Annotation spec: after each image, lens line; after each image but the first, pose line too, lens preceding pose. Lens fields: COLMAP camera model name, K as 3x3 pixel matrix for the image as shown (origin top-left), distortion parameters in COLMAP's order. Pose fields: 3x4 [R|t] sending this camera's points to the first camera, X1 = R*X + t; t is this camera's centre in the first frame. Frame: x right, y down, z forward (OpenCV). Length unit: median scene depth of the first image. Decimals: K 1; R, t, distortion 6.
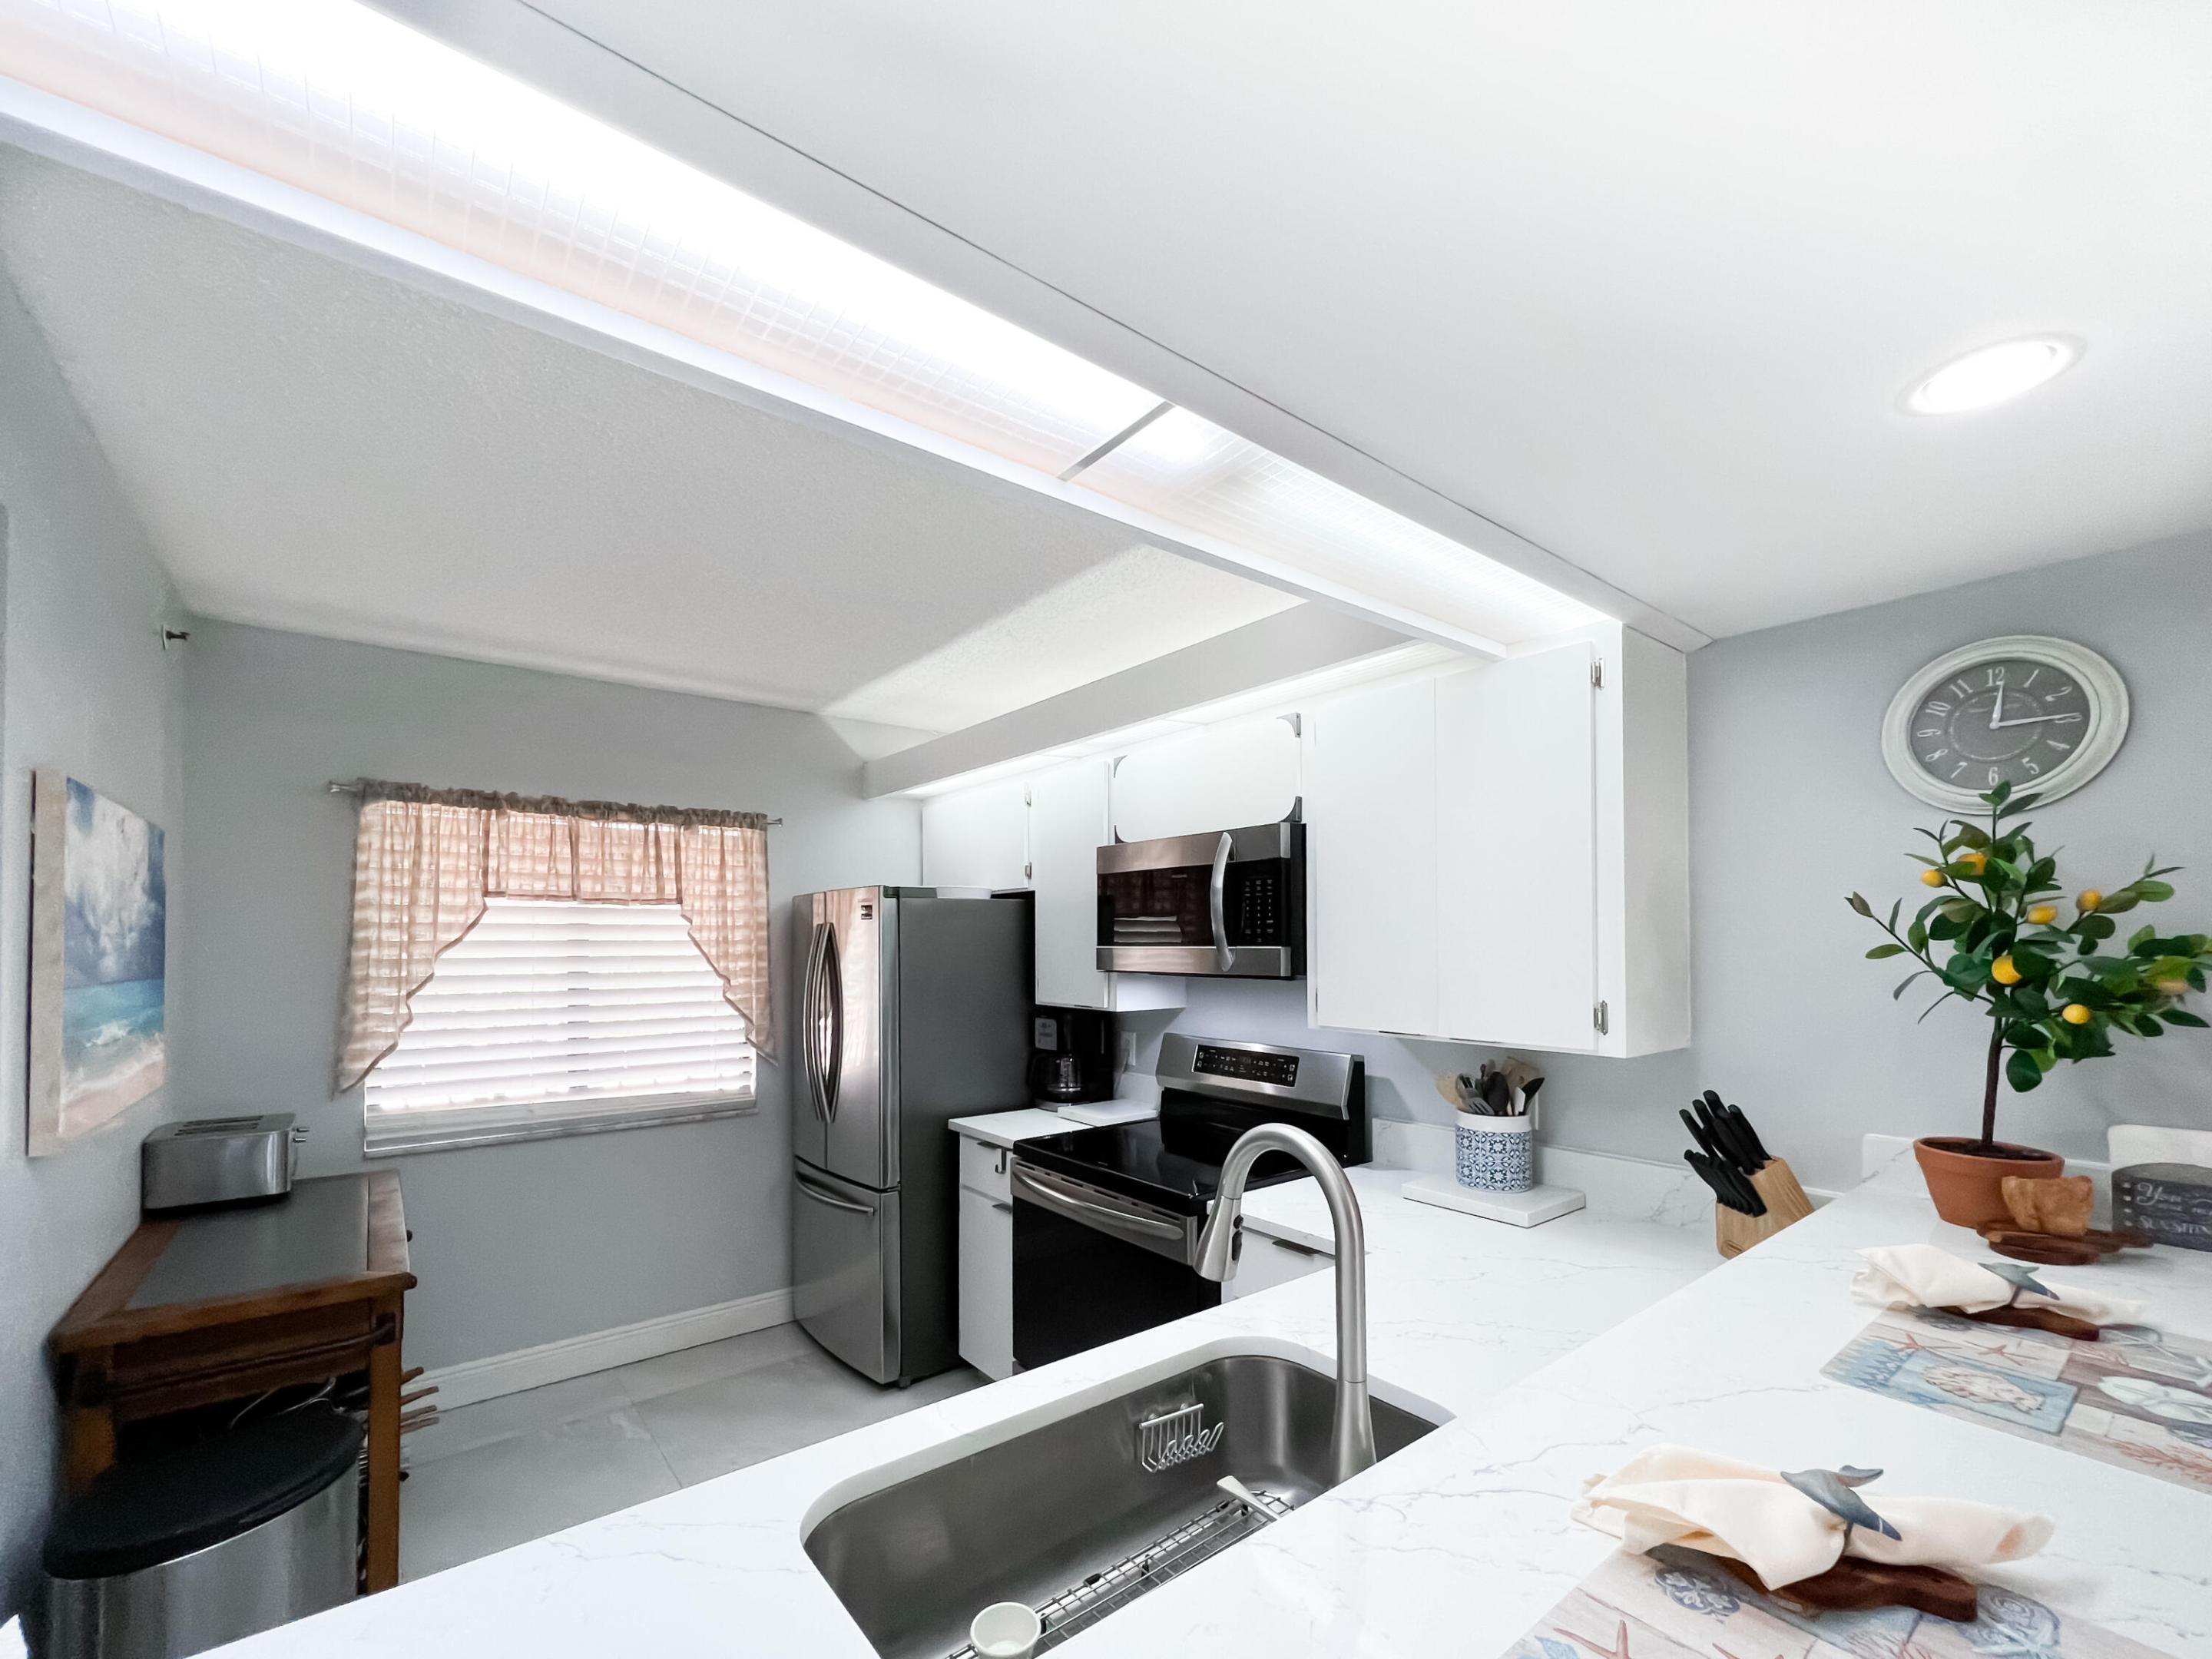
lens RADIAL K [[949.3, 0, 1102.6], [0, 949.3, 931.3], [0, 0, 1]] dist [-0.000918, 0.000197]
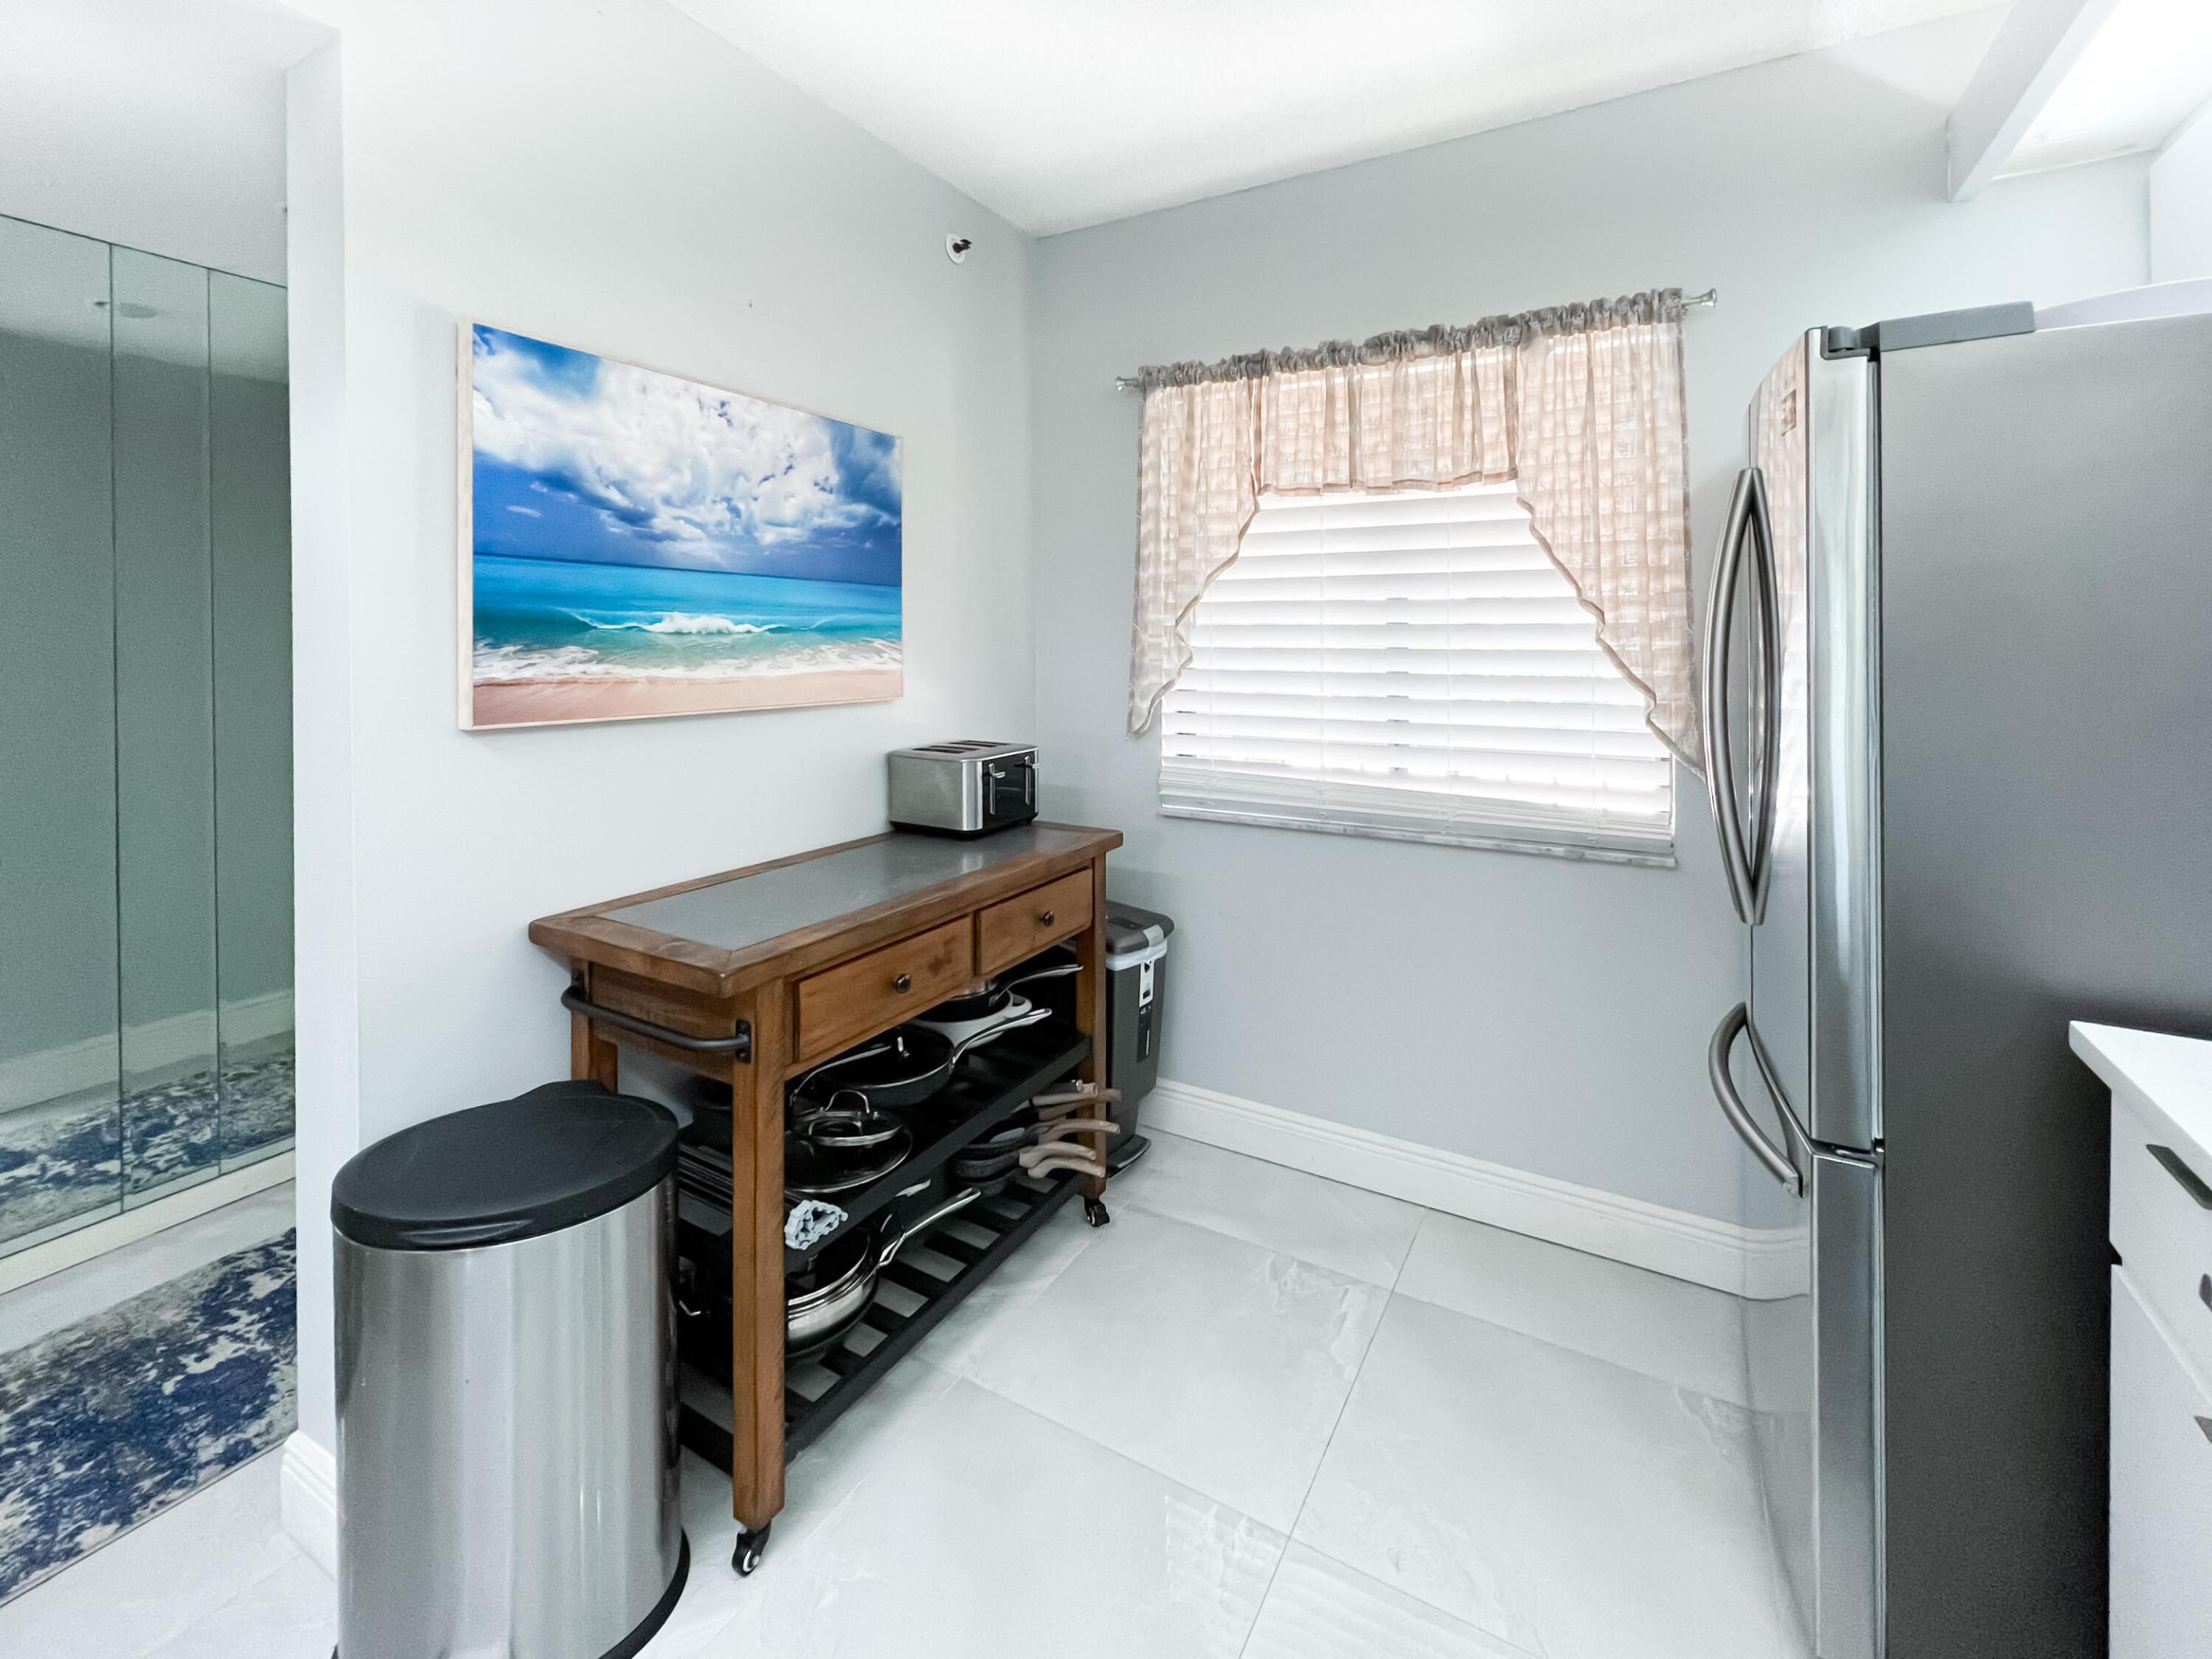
lens RADIAL K [[949.3, 0, 1135.5], [0, 949.3, 649.4], [0, 0, 1]] dist [-0.000918, 0.000197]
pose [[0.390618, 0.015673, -0.920419, 0.004560], [0.005055, 0.999803, 0.019170, 0.069944], [0.920539, -0.012141, 0.390462, 0.617177]]
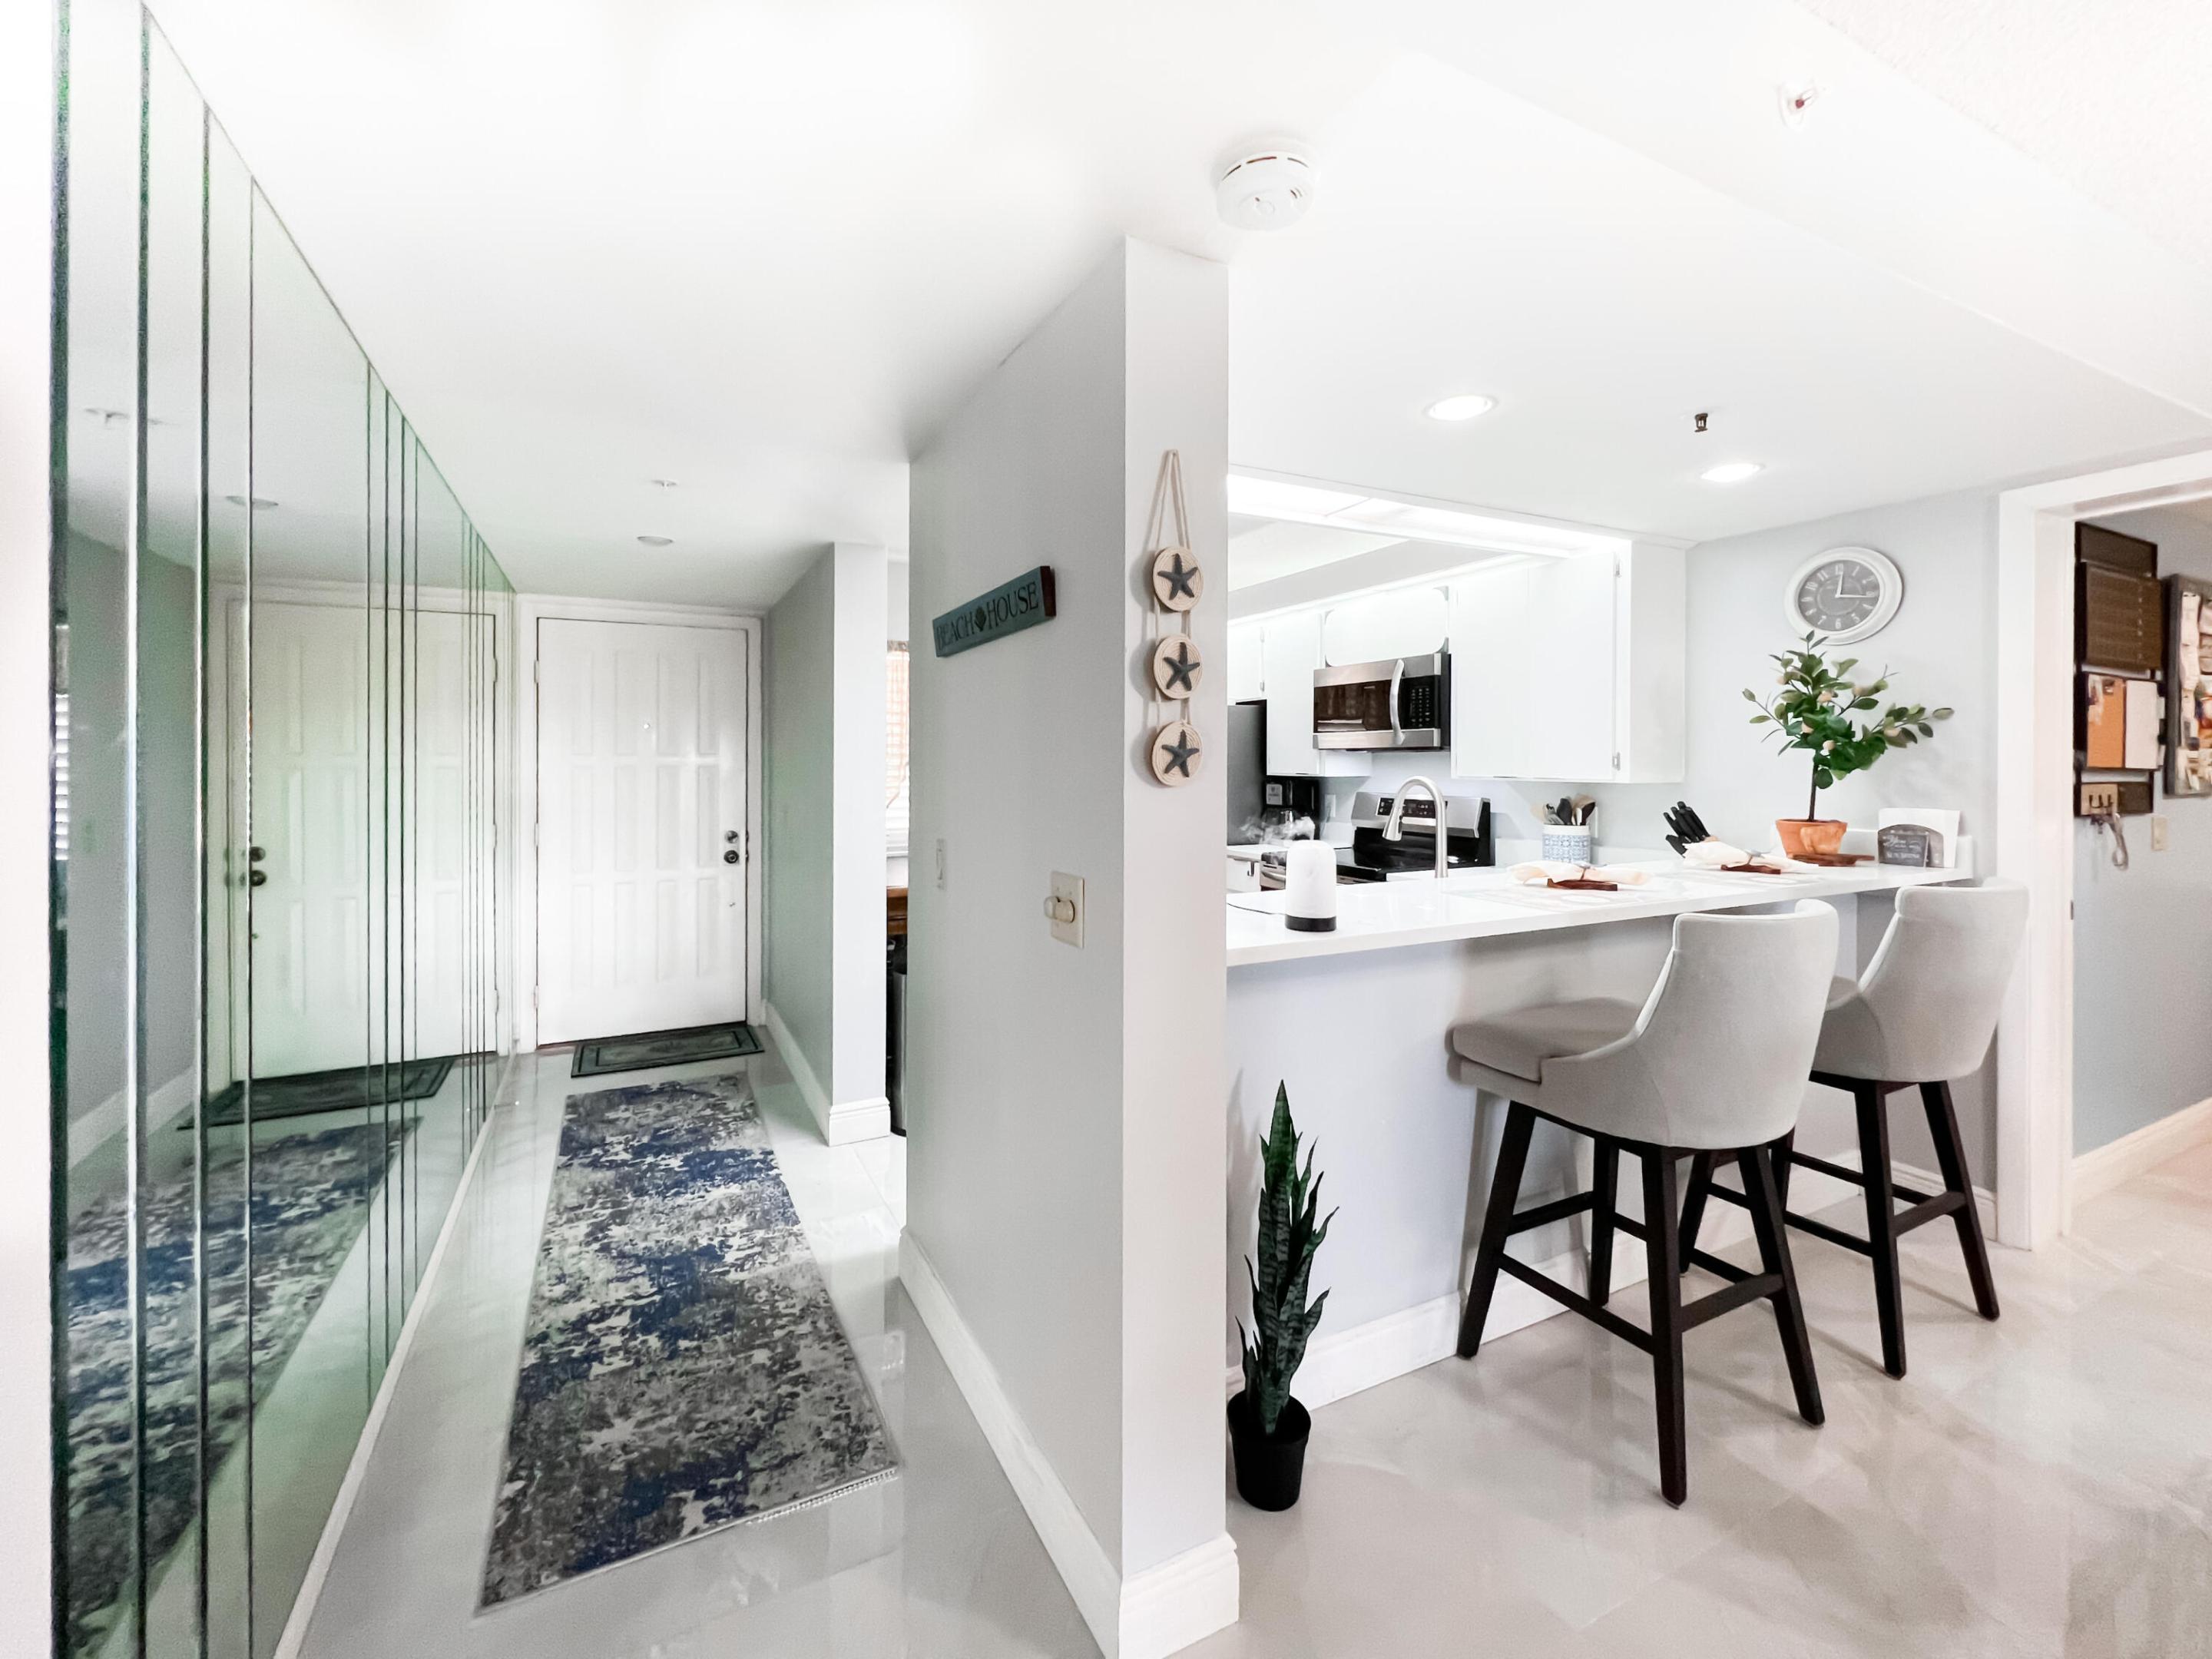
lens RADIAL K [[949.3, 0, 1074.7], [0, 949.3, 778.0], [0, 0, 1]] dist [-0.000918, 0.000197]
pose [[0.979022, 0.003494, -0.203723, -0.068753], [0.002569, 0.999562, 0.029489, 0.040431], [0.203736, -0.029393, 0.978584, -0.585040]]
